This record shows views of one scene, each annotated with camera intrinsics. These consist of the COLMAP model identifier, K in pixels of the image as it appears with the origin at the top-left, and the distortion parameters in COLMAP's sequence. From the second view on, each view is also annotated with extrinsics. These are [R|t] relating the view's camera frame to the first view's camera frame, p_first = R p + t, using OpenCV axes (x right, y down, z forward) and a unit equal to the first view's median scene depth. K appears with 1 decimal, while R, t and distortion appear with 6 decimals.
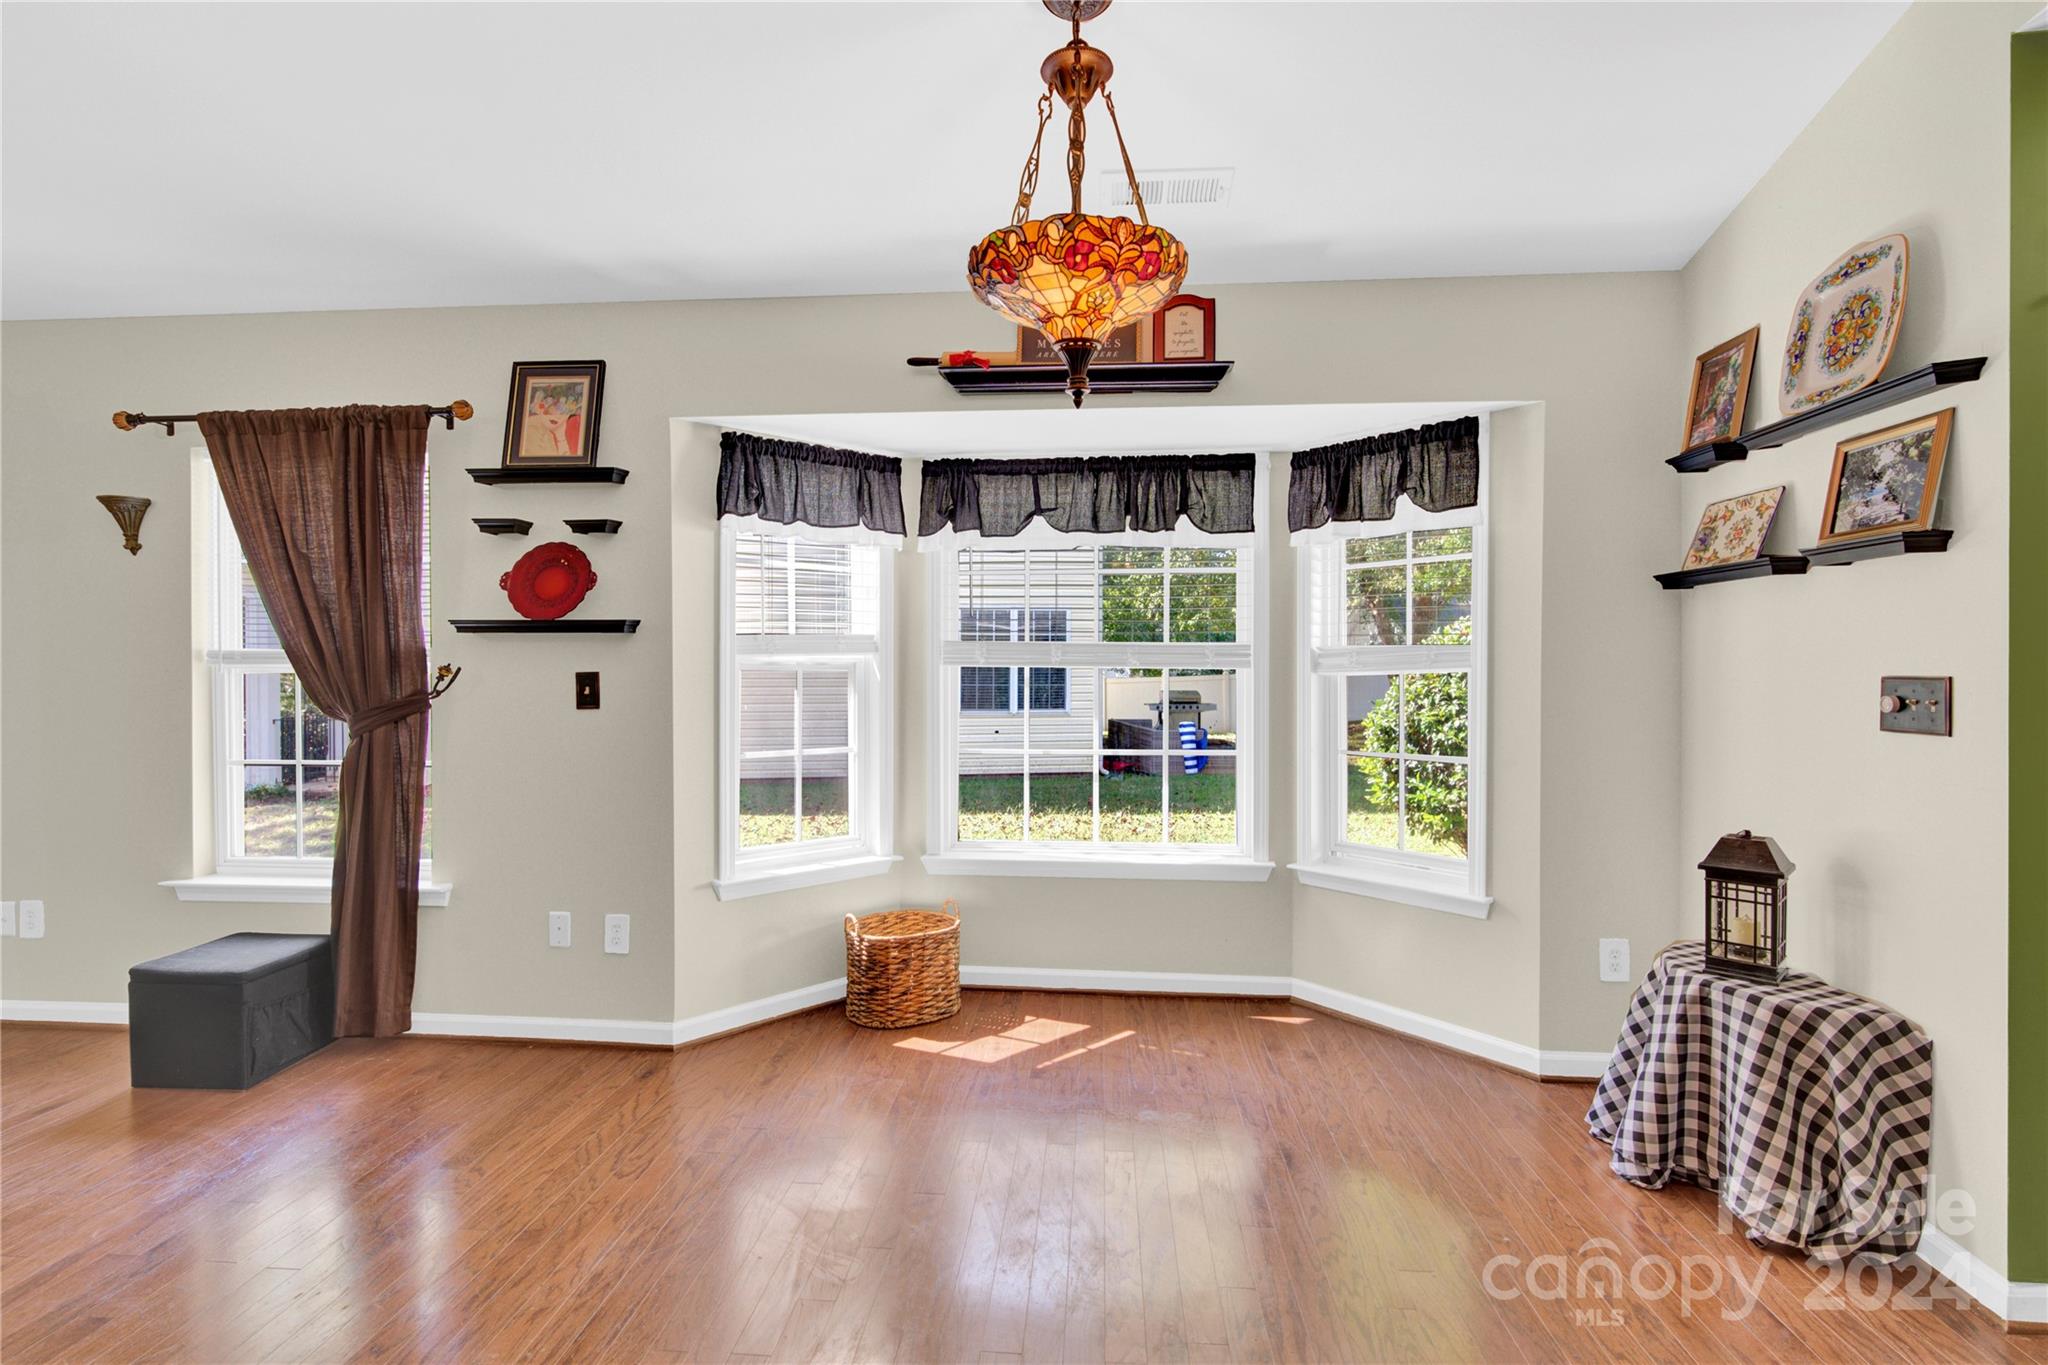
lens RADIAL K [[954.9, 0, 1016.7], [0, 954.9, 679.1], [0, 0, 1]] dist [-0.009934, 0.005346]
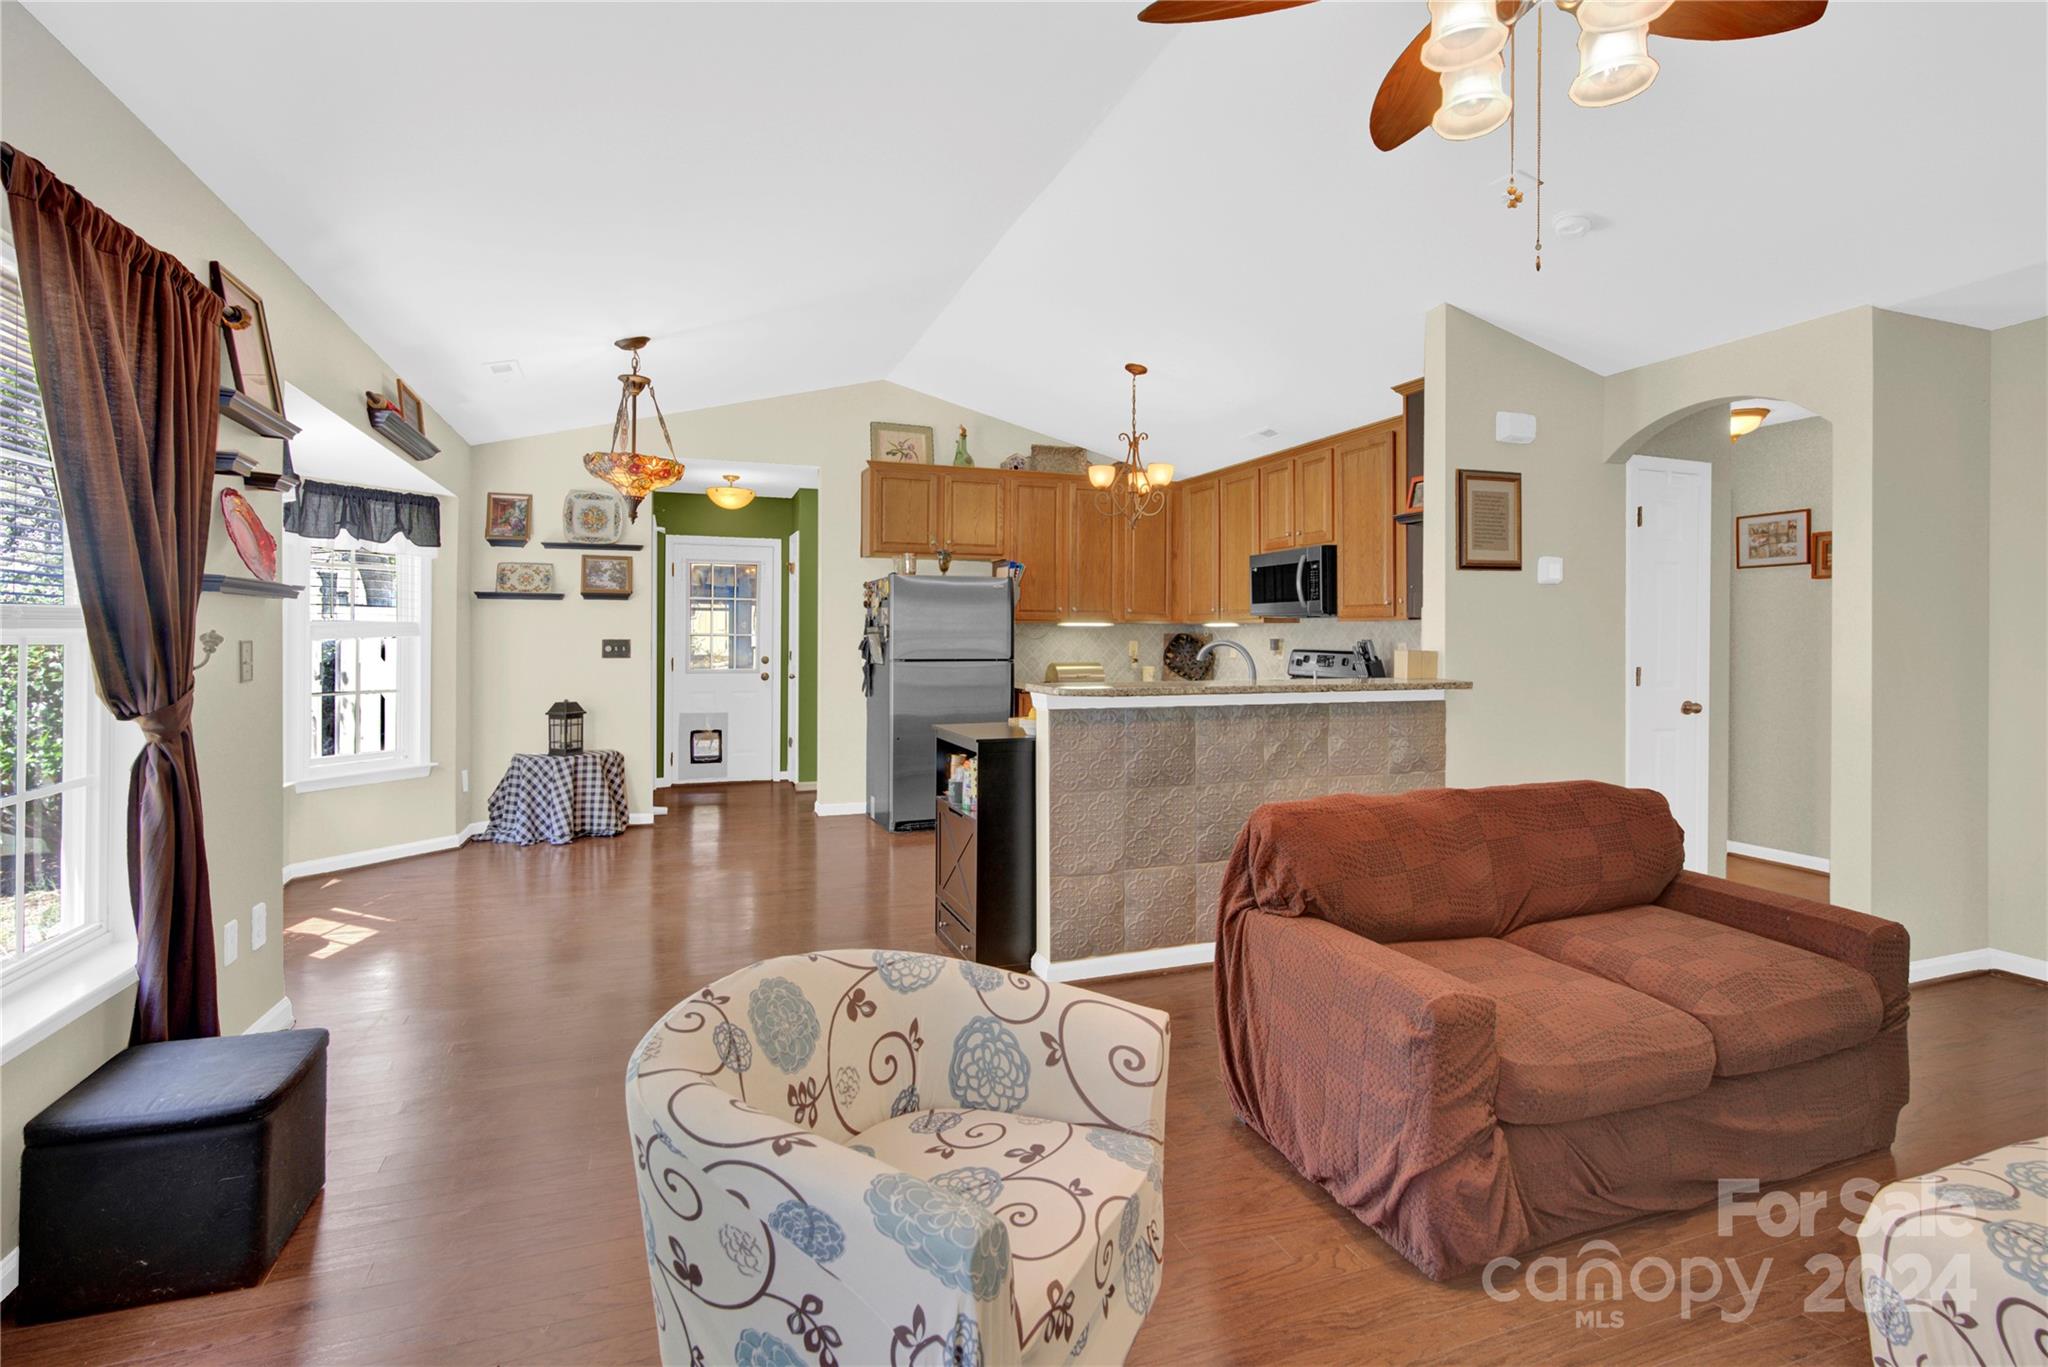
lens RADIAL K [[954.9, 0, 1028.3], [0, 954.9, 637.2], [0, 0, 1]] dist [-0.009934, 0.005346]
pose [[-0.434942, -0.004627, 0.900447, -1.690087], [0.004050, 0.999967, 0.007094, -0.018639], [-0.900449, 0.006732, -0.434909, 0.795471]]
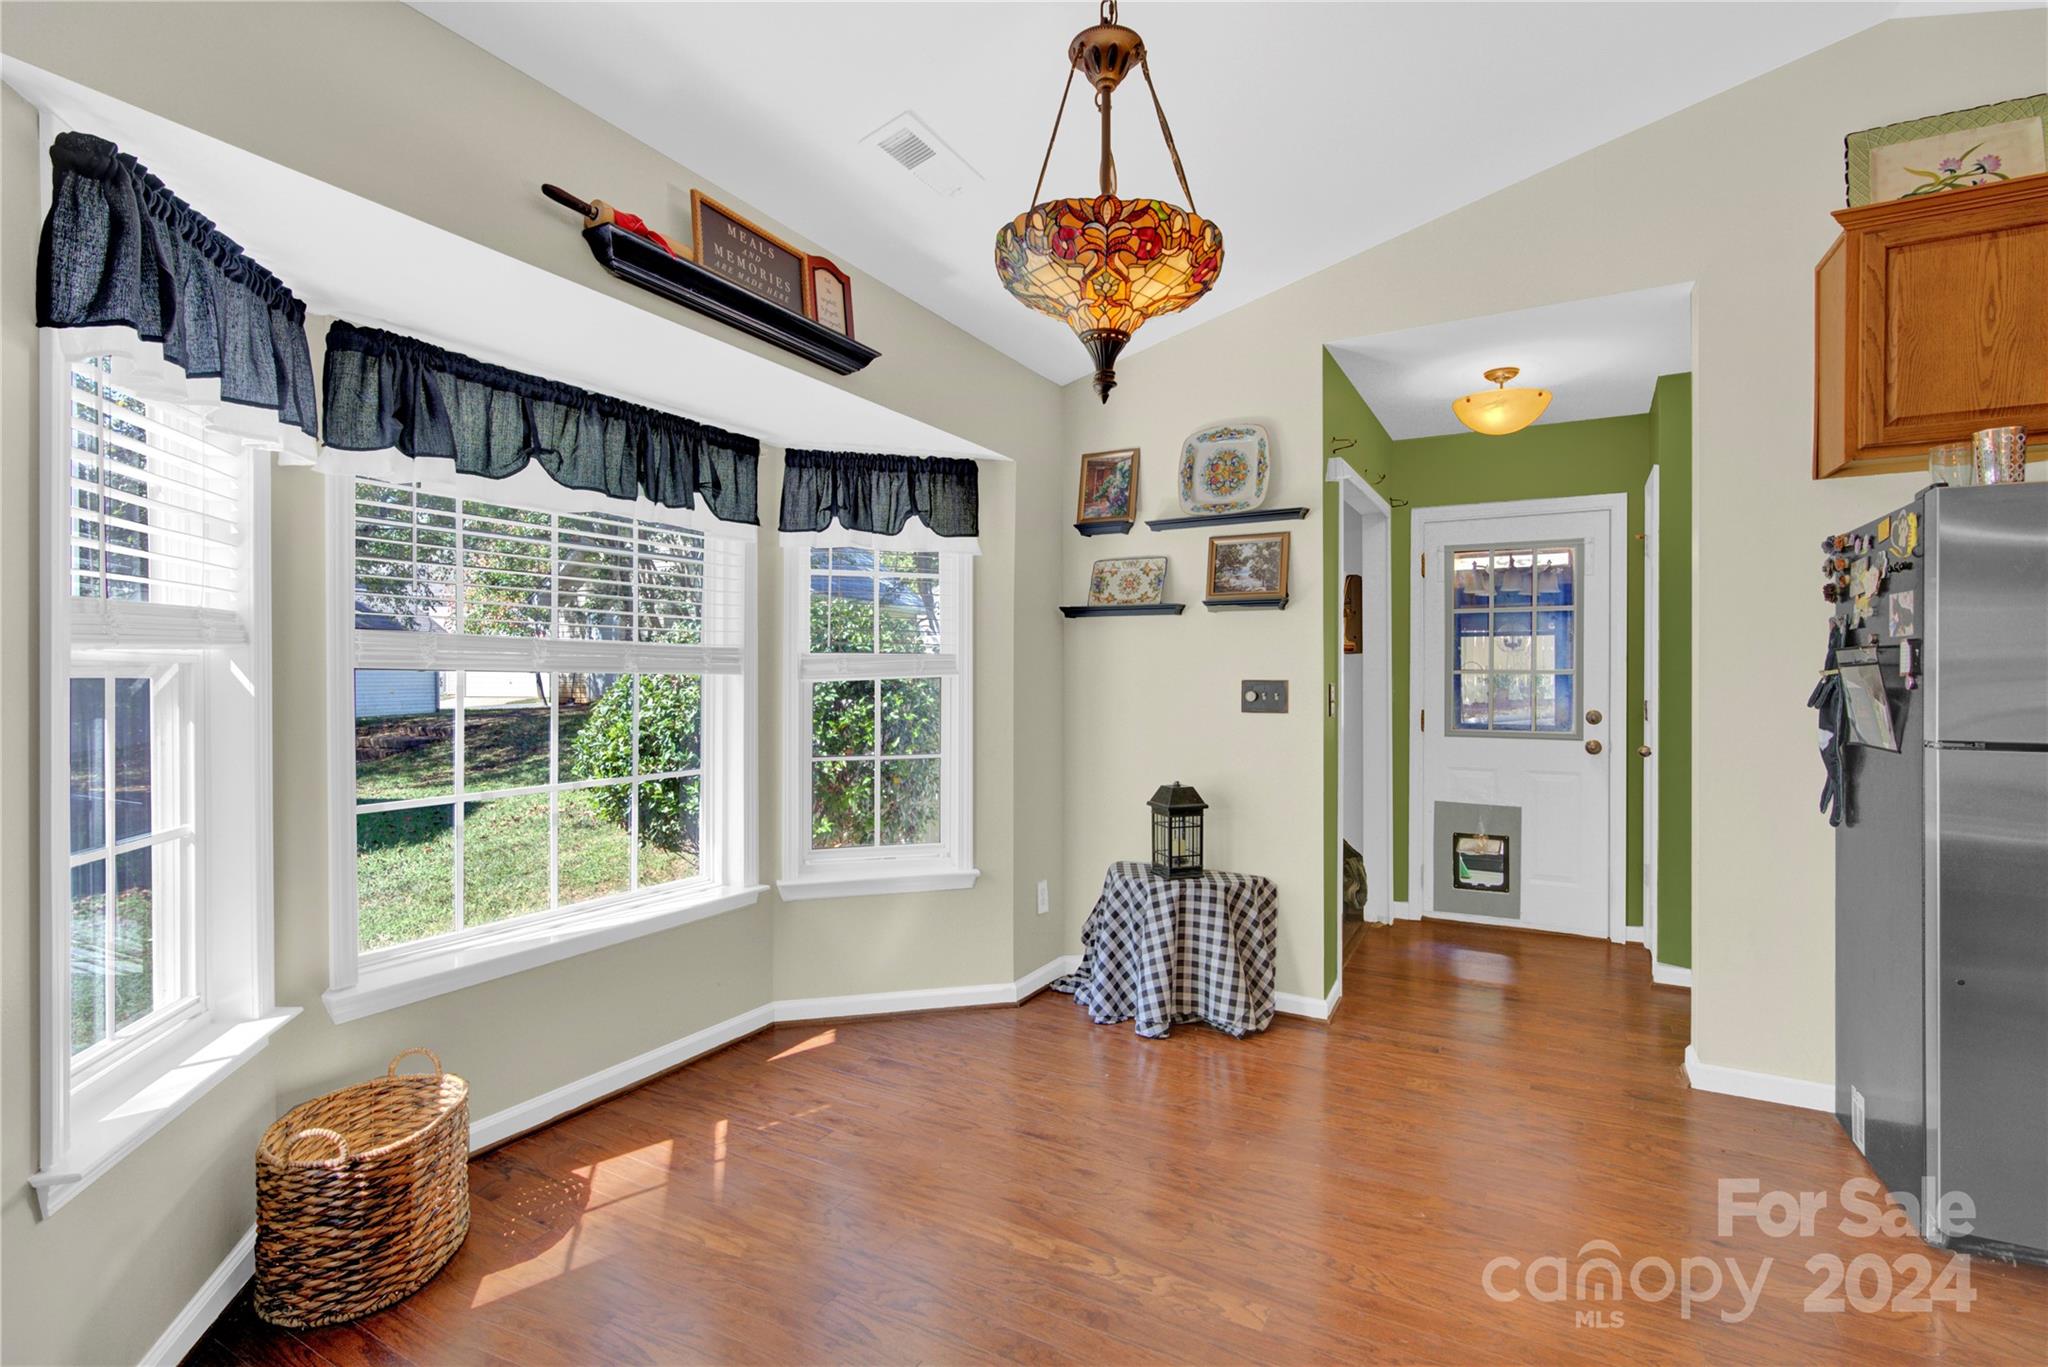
lens RADIAL K [[954.9, 0, 1020.3], [0, 954.9, 673.2], [0, 0, 1]] dist [-0.009934, 0.005346]
pose [[0.405714, 0.000949, 0.914000, -0.587355], [0.008087, 0.999957, -0.004628, -0.007691], [-0.913965, 0.009269, 0.405688, 0.485991]]
